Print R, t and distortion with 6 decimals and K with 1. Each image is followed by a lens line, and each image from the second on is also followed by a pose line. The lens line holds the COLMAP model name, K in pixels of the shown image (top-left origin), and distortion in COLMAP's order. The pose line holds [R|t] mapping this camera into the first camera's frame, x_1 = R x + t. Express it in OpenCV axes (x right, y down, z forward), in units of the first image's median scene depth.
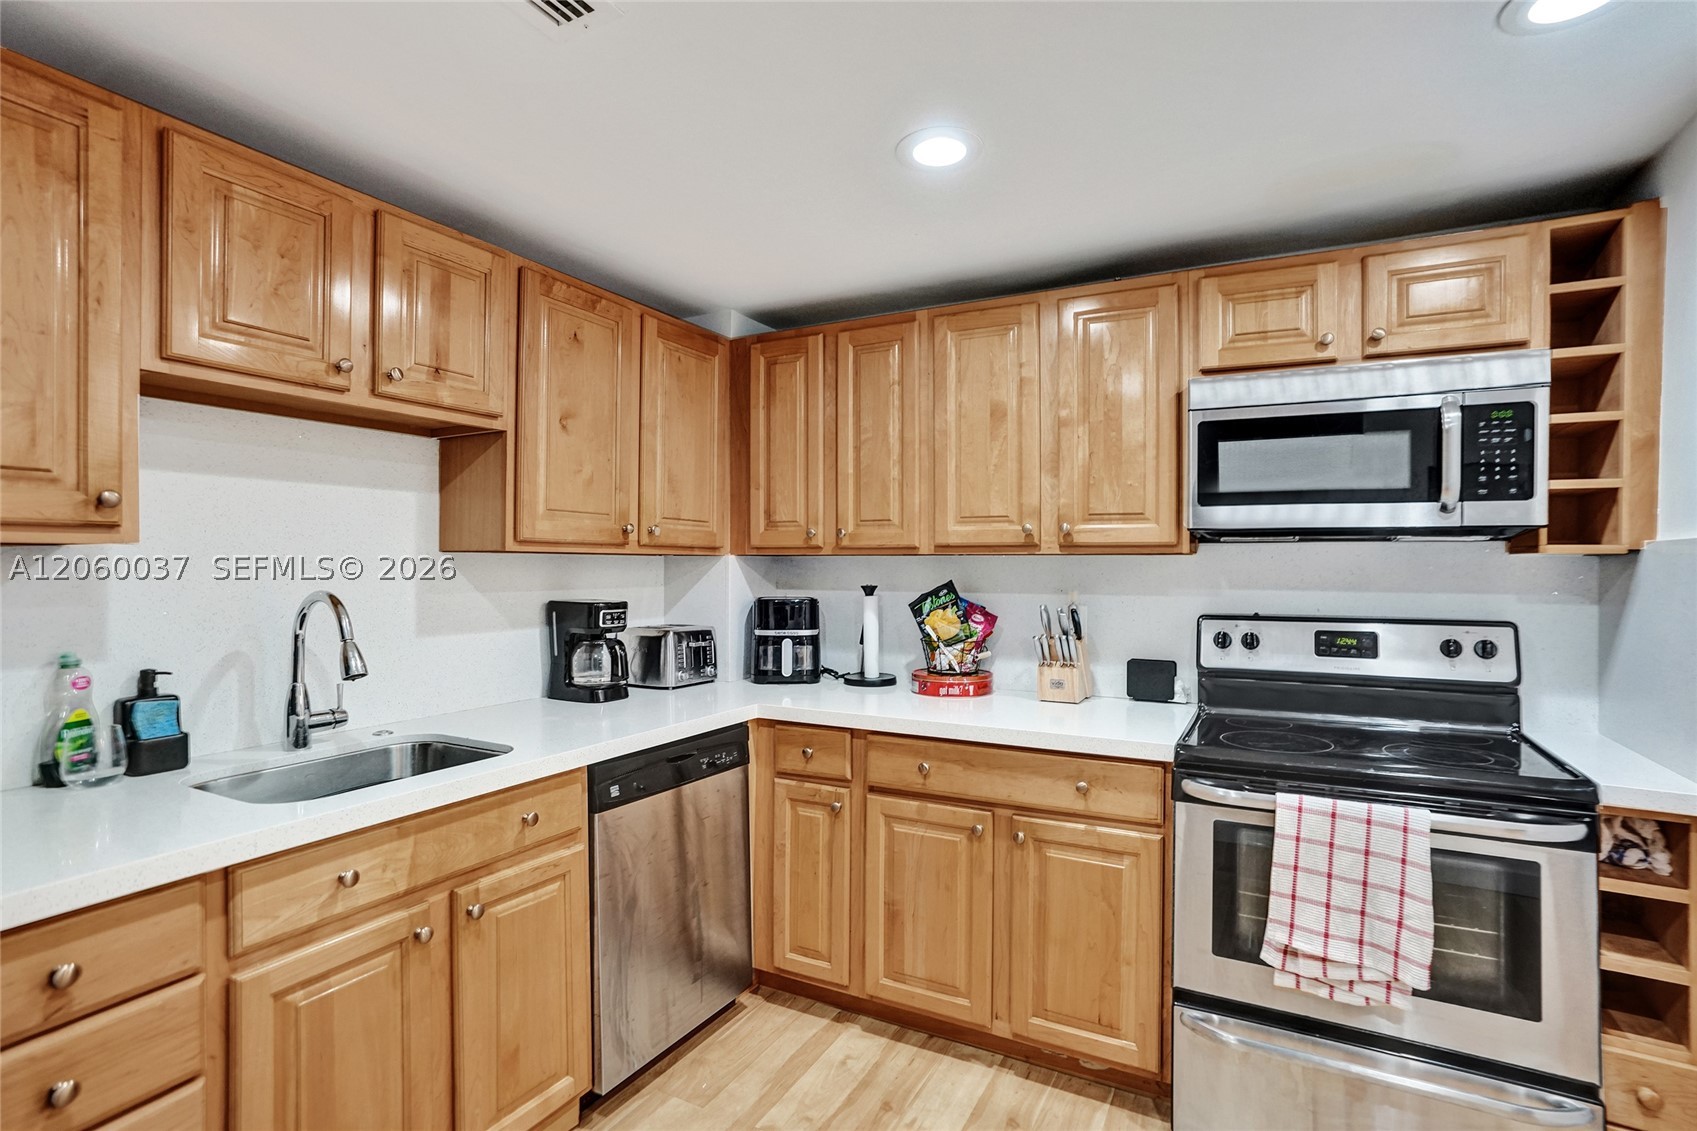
lens RADIAL K [[805.4, 0, 848.5], [0, 805.4, 565.5], [0, 0, 1]] dist [-0.051410, 0.025578]
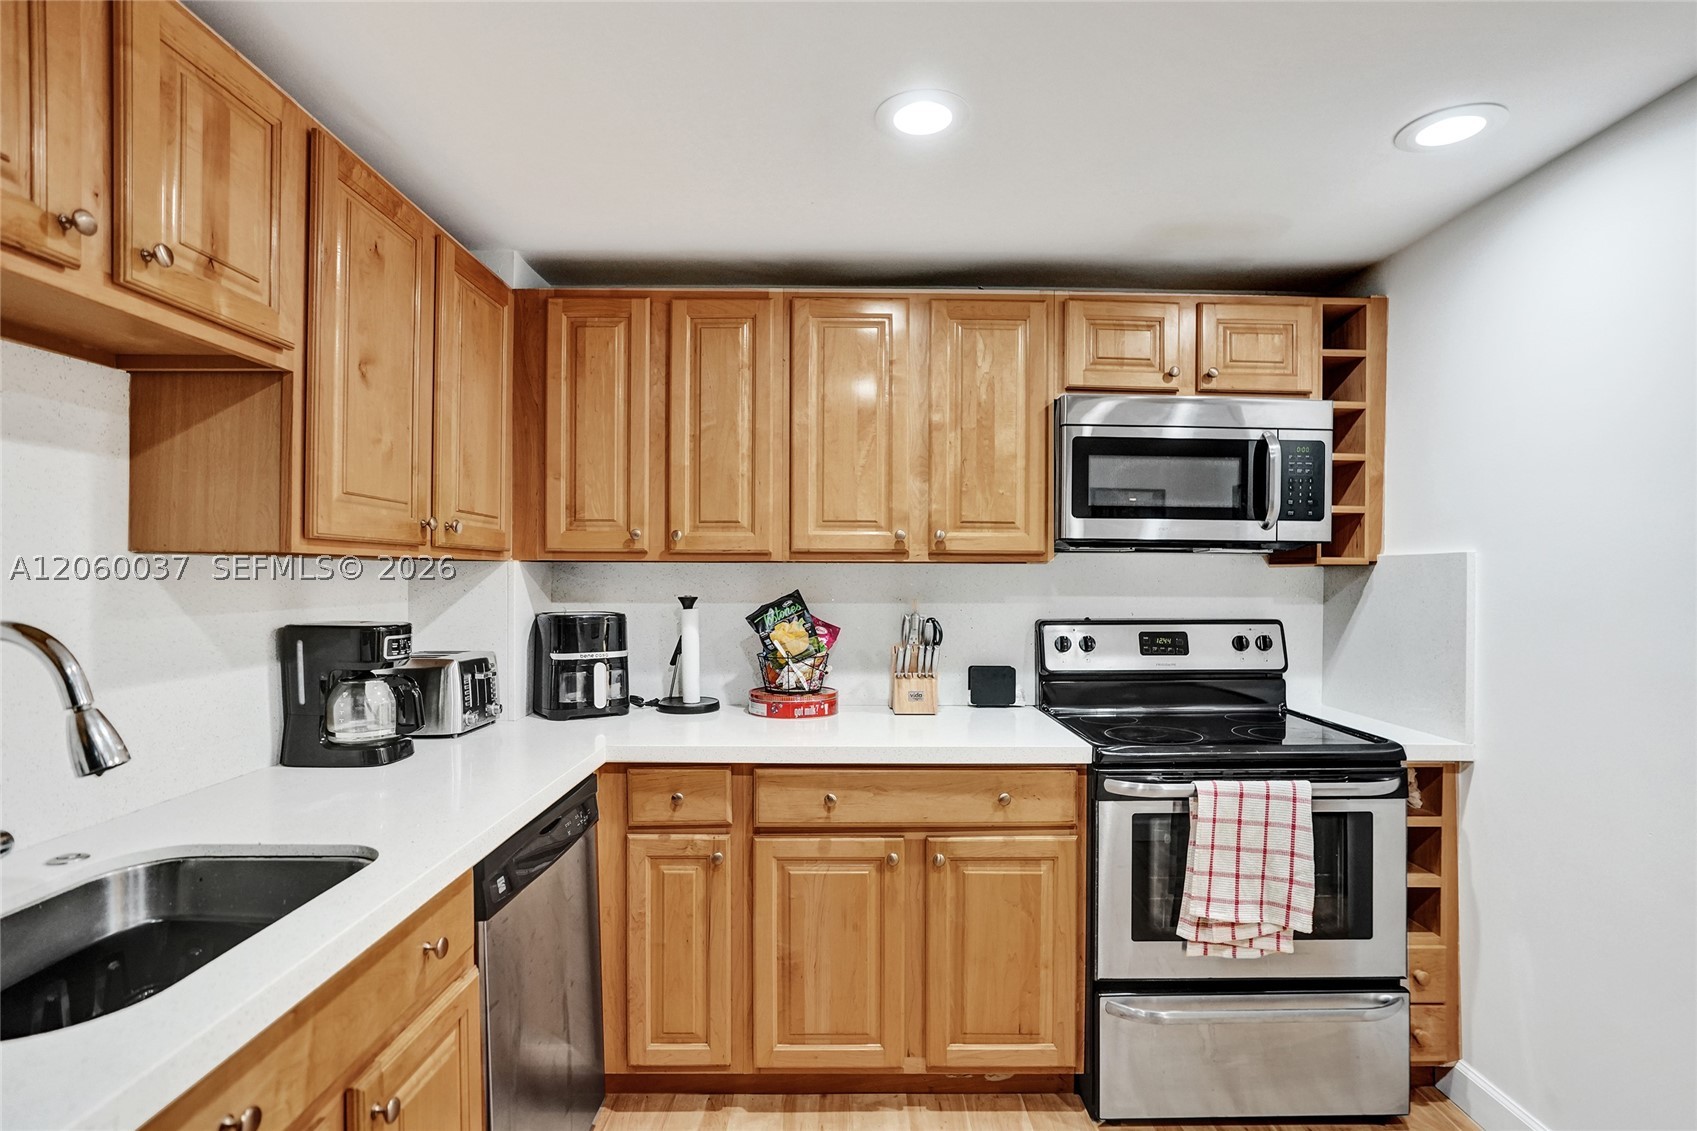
lens RADIAL K [[836.0, 0, 850.0], [0, 836.0, 574.4], [0, 0, 1]] dist [-0.047780, 0.026432]
pose [[0.880779, -0.000817, 0.473526, -0.326941], [-0.000153, 0.999998, 0.002009, -0.001204], [-0.473527, -0.001842, 0.880777, 0.168408]]
